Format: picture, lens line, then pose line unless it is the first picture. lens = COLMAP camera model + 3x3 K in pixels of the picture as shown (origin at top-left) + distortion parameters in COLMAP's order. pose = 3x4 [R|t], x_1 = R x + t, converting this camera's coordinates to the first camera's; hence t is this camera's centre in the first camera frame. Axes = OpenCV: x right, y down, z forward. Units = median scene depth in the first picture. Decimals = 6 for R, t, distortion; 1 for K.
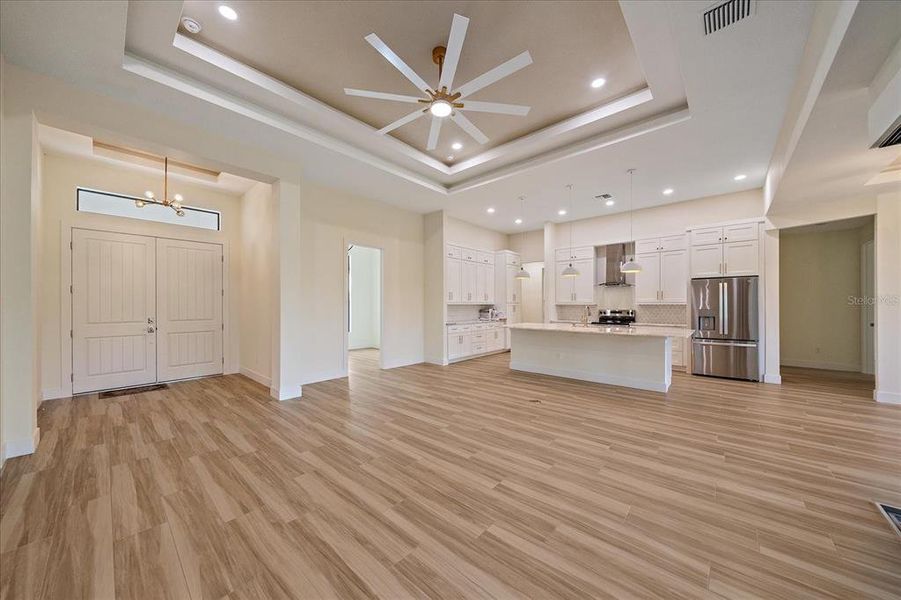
lens RADIAL K [[312.6, 0, 441.9], [0, 312.6, 305.8], [0, 0, 1]] dist [-0.006921, -0.000431]
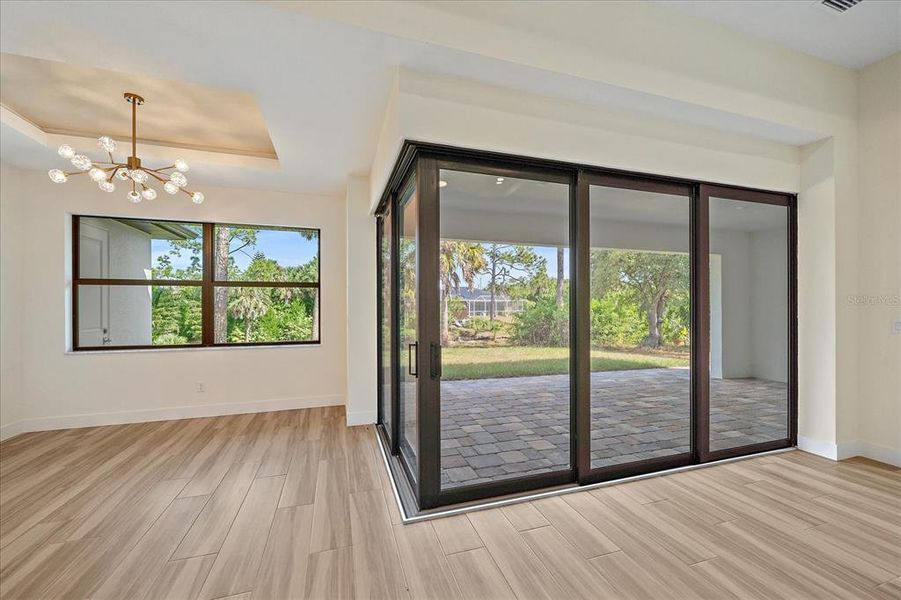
lens RADIAL K [[352.3, 0, 445.0], [0, 352.3, 305.4], [0, 0, 1]] dist [-0.002506, 0.000234]
pose [[-0.864707, 0.004595, 0.502256, 0.398991], [0.004833, 0.999988, -0.000829, -0.005210], [-0.502254, 0.001710, -0.864719, 0.963432]]
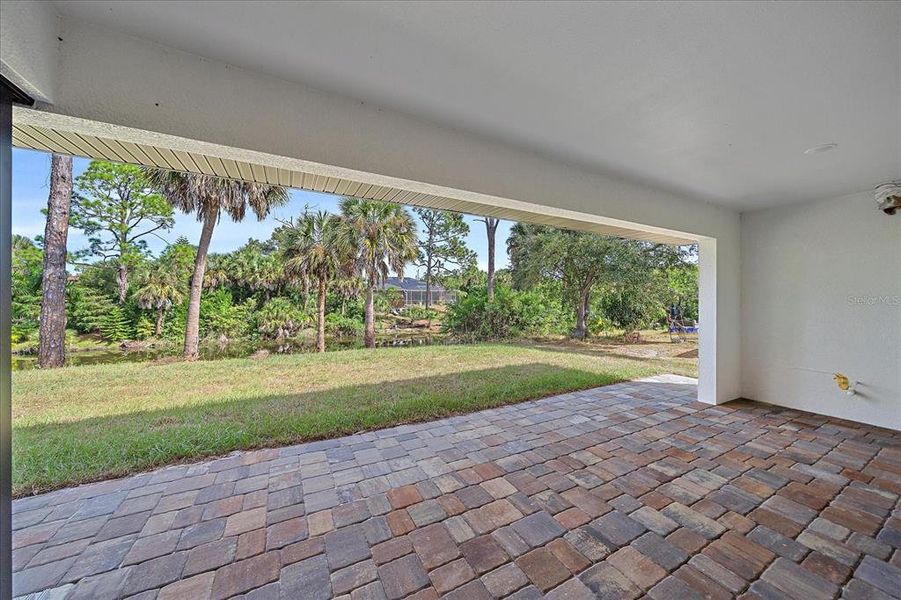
lens RADIAL K [[312.6, 0, 443.9], [0, 312.6, 296.1], [0, 0, 1]] dist [-0.006921, -0.000431]
pose [[-0.940614, -0.003901, 0.339456, 0.651091], [-0.002165, 0.999983, 0.005494, -0.044041], [-0.339472, 0.004433, -0.940606, 0.171164]]
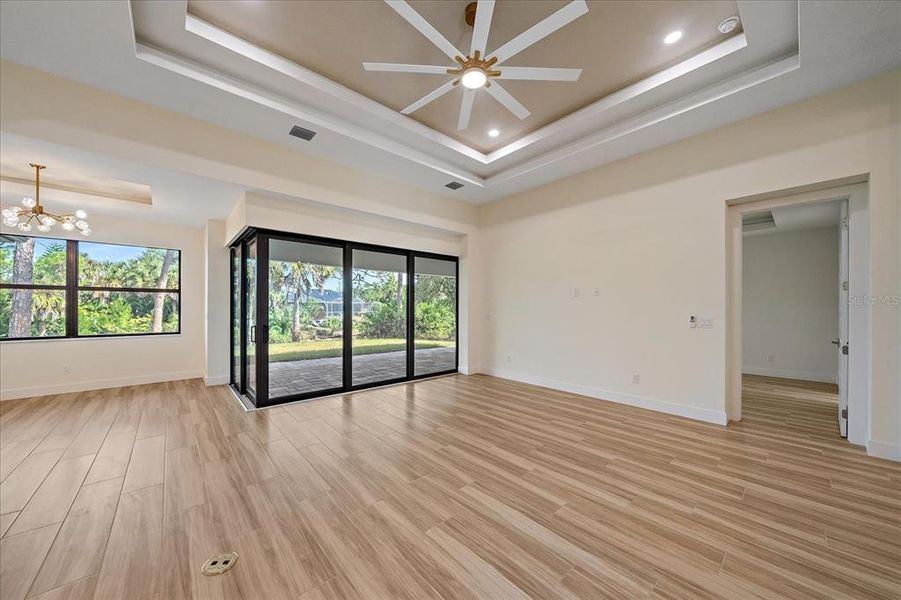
lens RADIAL K [[314.4, 0, 448.0], [0, 314.4, 307.1], [0, 0, 1]] dist [-0.010772, 0.000180]
pose [[-0.995190, -0.000942, 0.097963, -0.013631], [-0.000892, 0.999999, 0.000551, -0.004759], [-0.097964, 0.000461, -0.995190, 1.464038]]
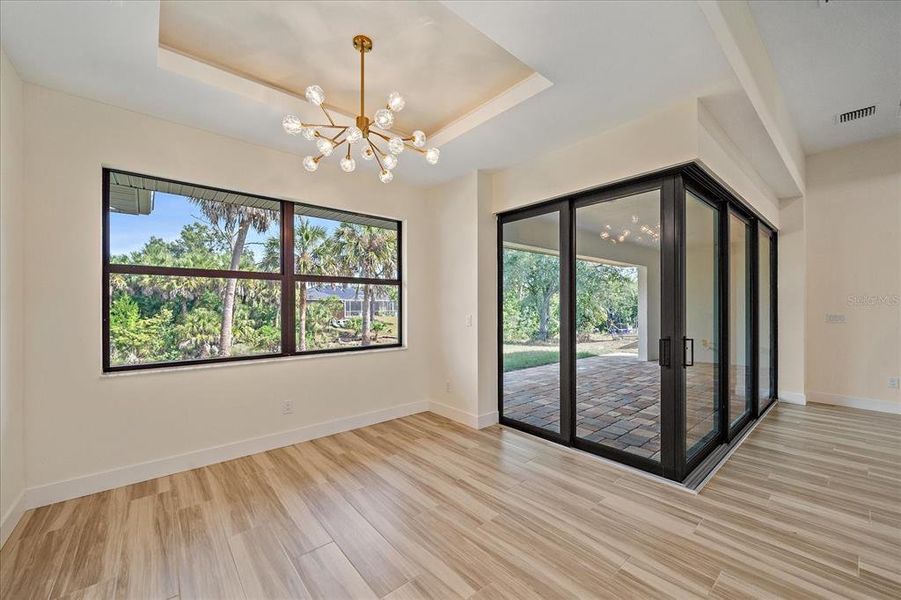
lens RADIAL K [[352.3, 0, 448.5], [0, 352.3, 304.9], [0, 0, 1]] dist [-0.002506, 0.000234]
pose [[-0.991843, 0.003307, 0.127419, 1.095052], [0.003394, 0.999994, 0.000466, -0.007123], [-0.127417, 0.000894, -0.991849, 1.207438]]
